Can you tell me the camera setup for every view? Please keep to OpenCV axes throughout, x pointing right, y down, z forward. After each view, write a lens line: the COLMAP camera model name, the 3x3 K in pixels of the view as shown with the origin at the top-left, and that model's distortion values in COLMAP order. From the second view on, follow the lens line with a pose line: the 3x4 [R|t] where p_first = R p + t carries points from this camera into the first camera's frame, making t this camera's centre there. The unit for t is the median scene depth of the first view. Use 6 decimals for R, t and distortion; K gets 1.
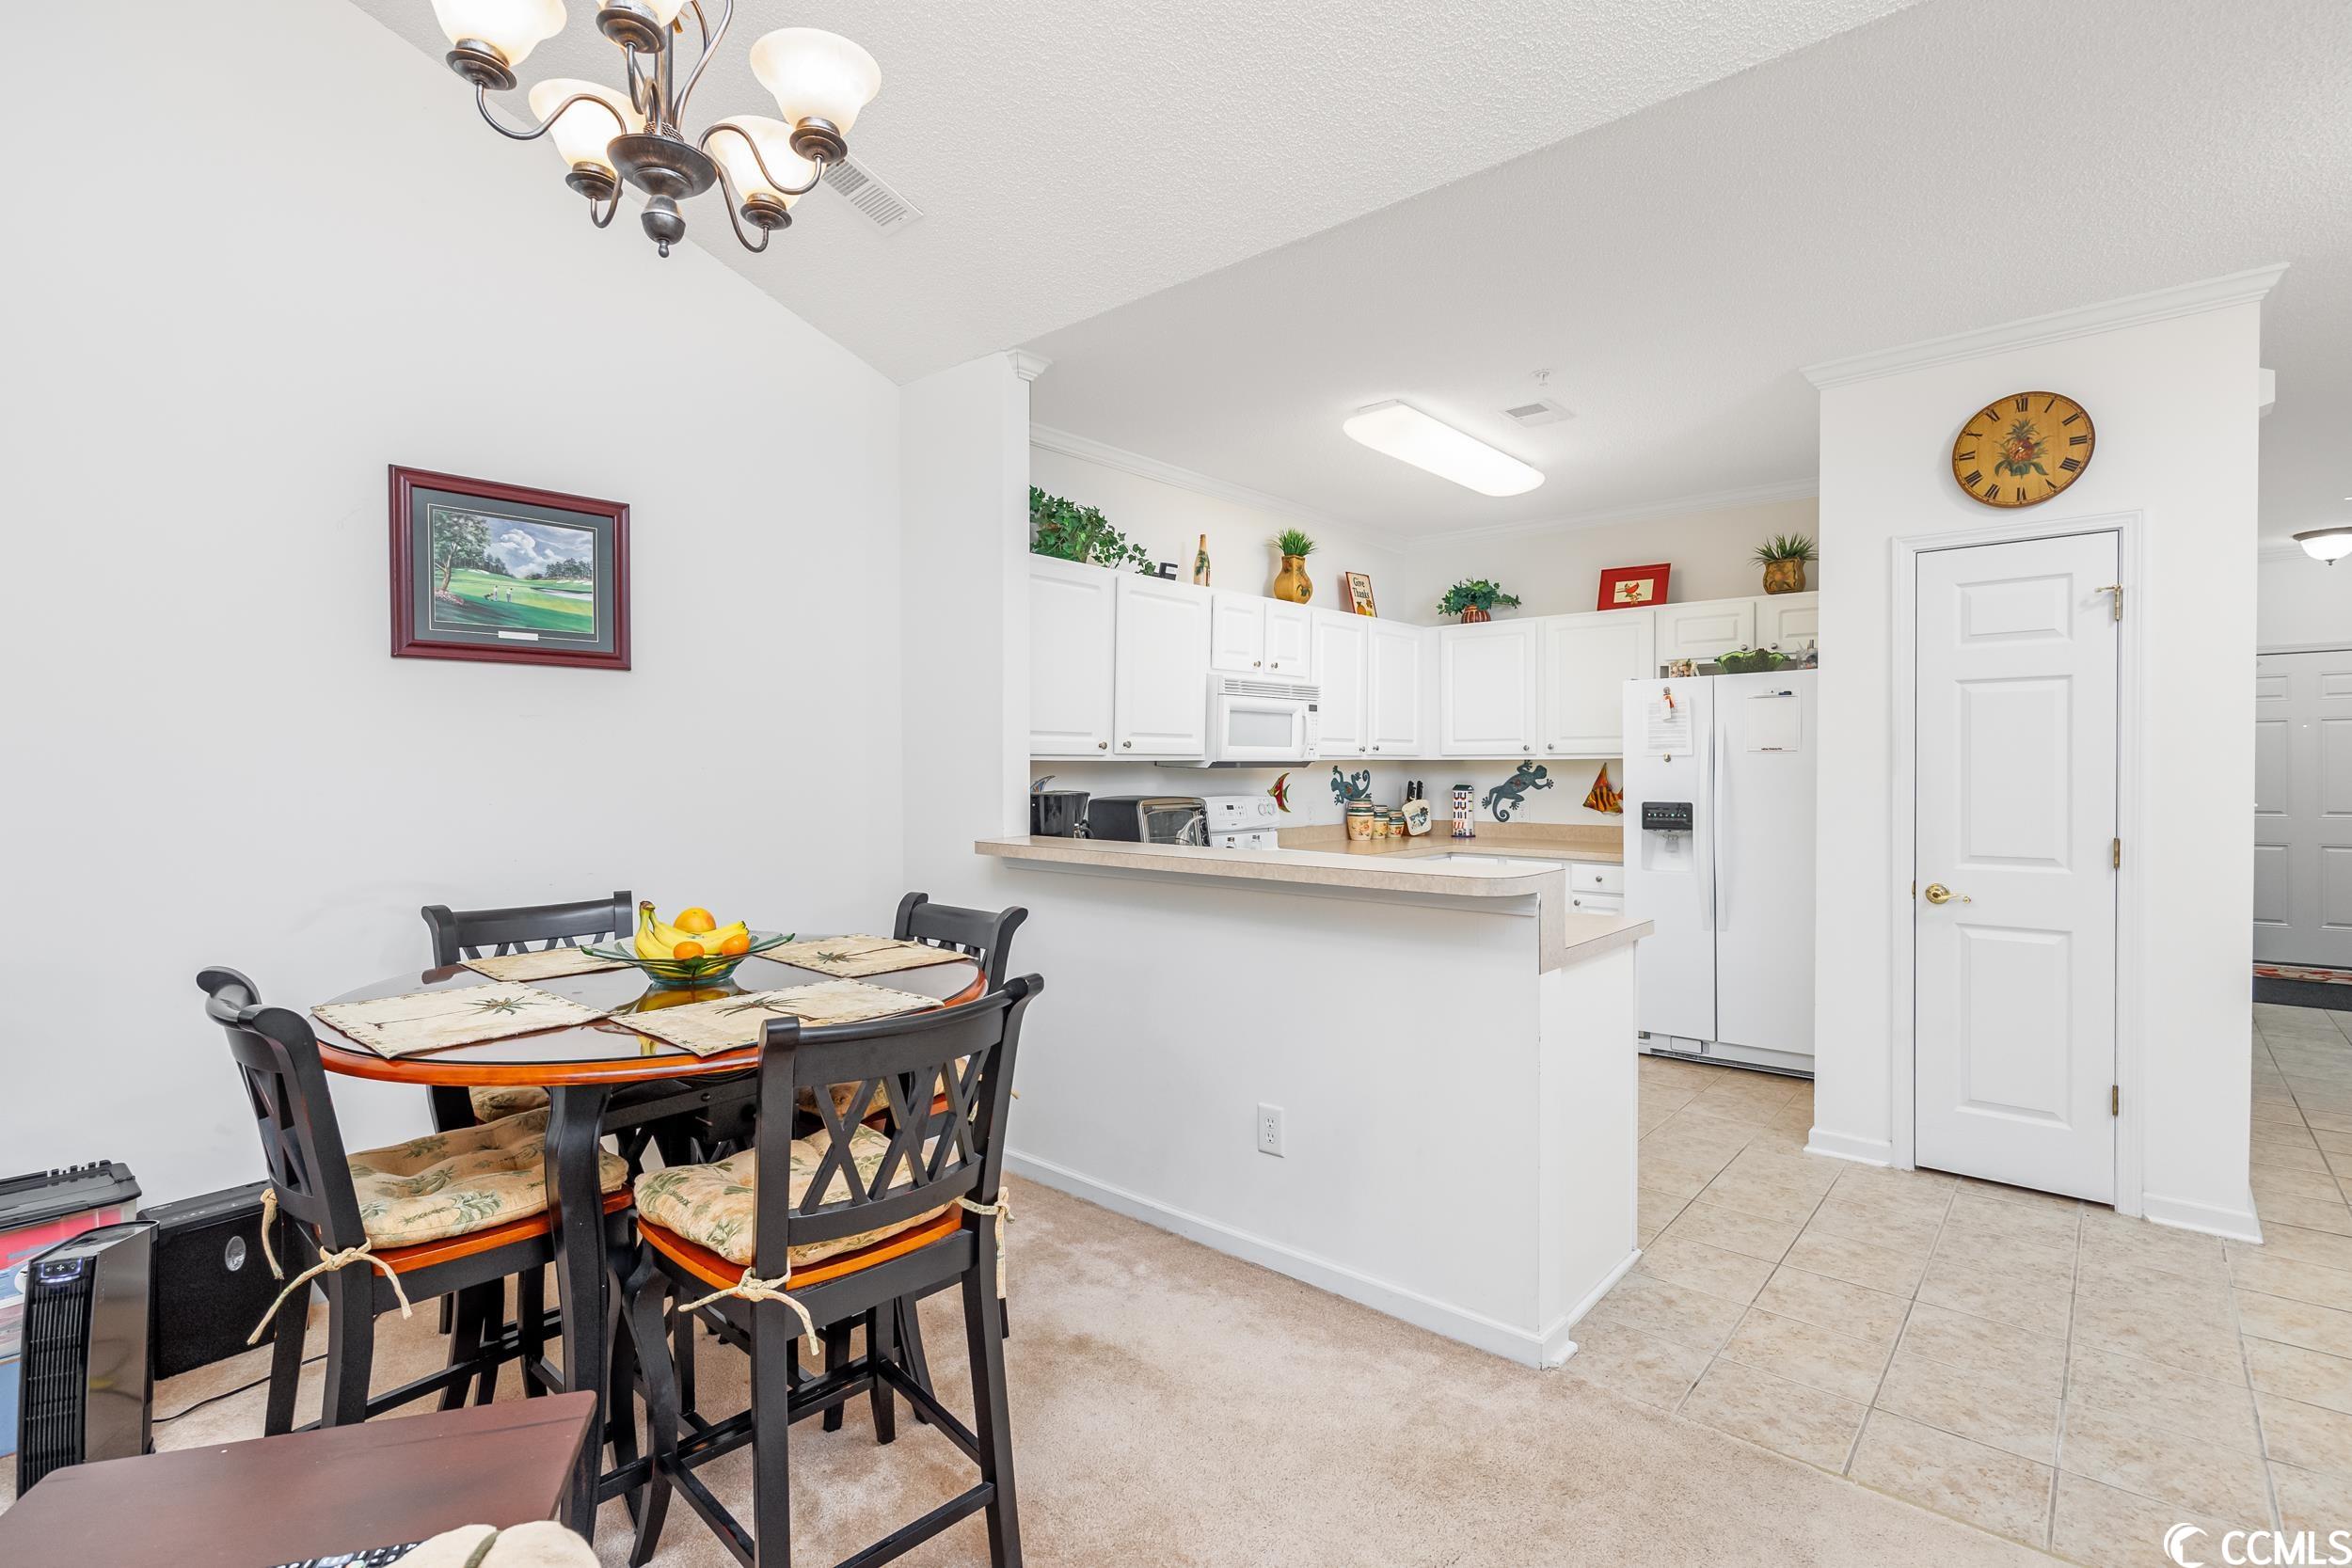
lens RADIAL K [[1065.9, 0, 1191.7], [0, 1065.9, 777.4], [0, 0, 1]] dist [-0.001063, -0.000307]
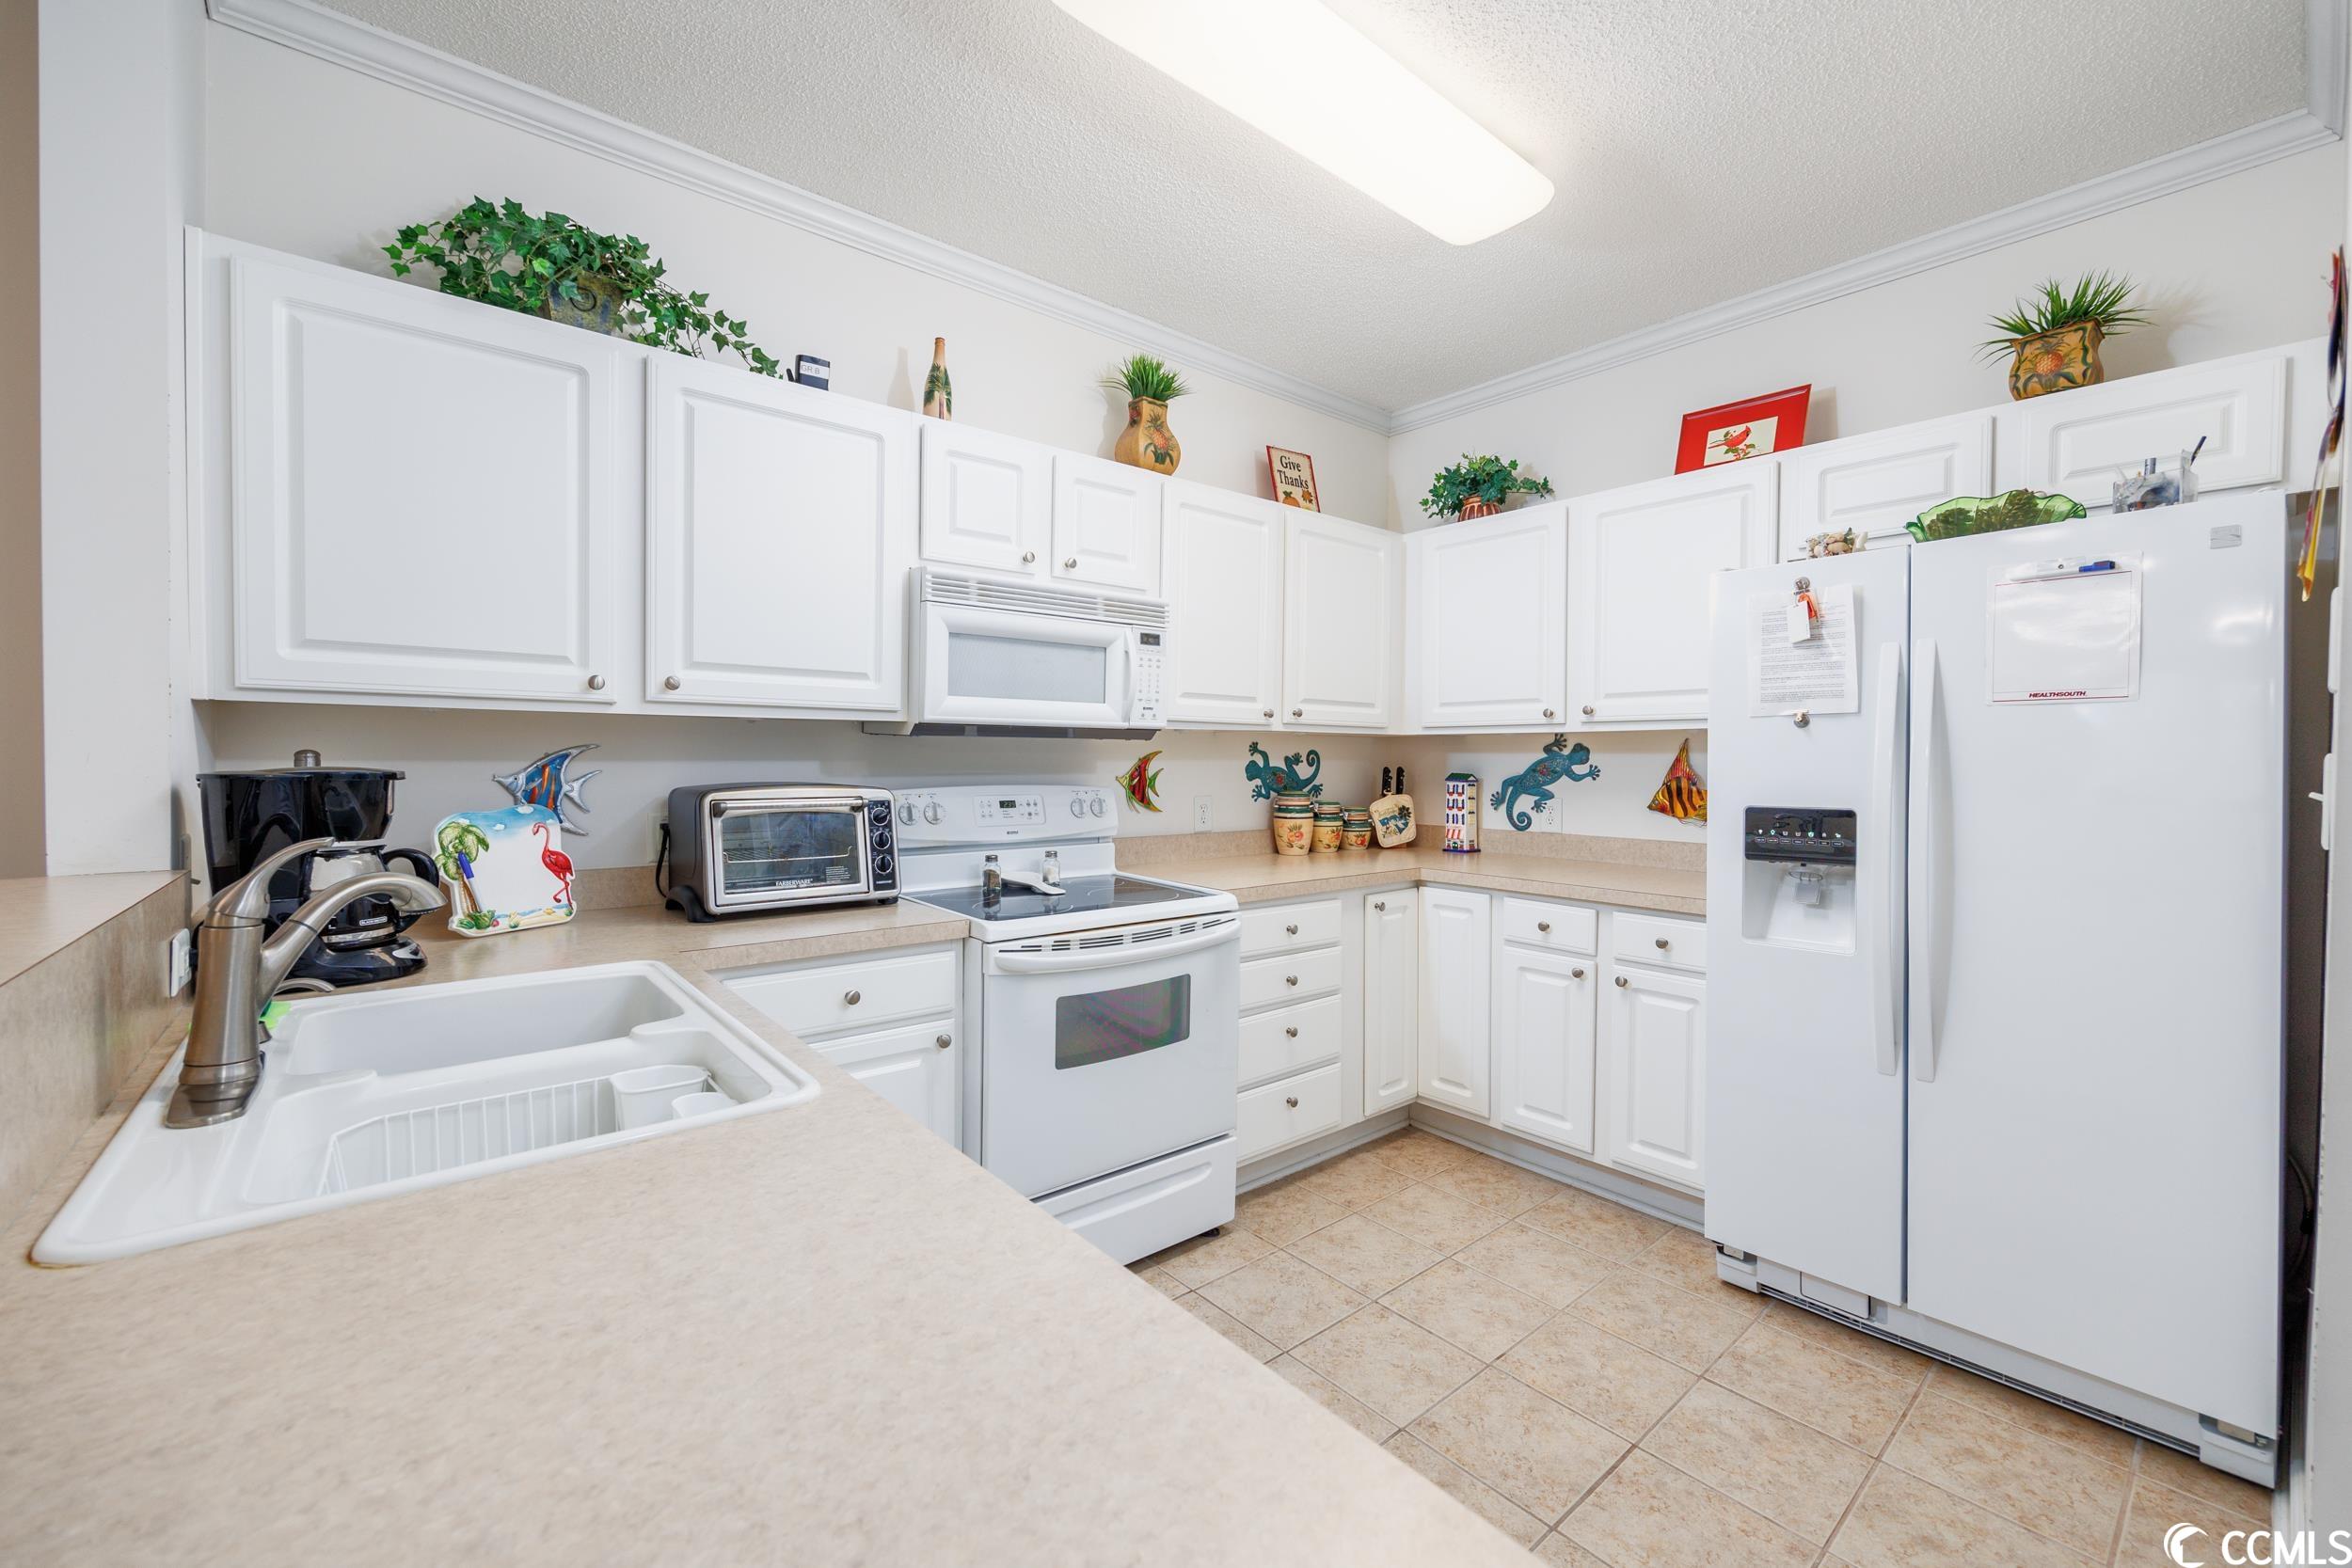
lens RADIAL K [[940.5, 0, 1175.8], [0, 940.5, 778.4], [0, 0, 1]] dist [-0.000742, -0.000571]
pose [[0.987185, 0.010637, -0.159228, 0.183372], [-0.009124, 0.999906, 0.010226, 0.006181], [0.159321, -0.008642, 0.987189, 0.418198]]
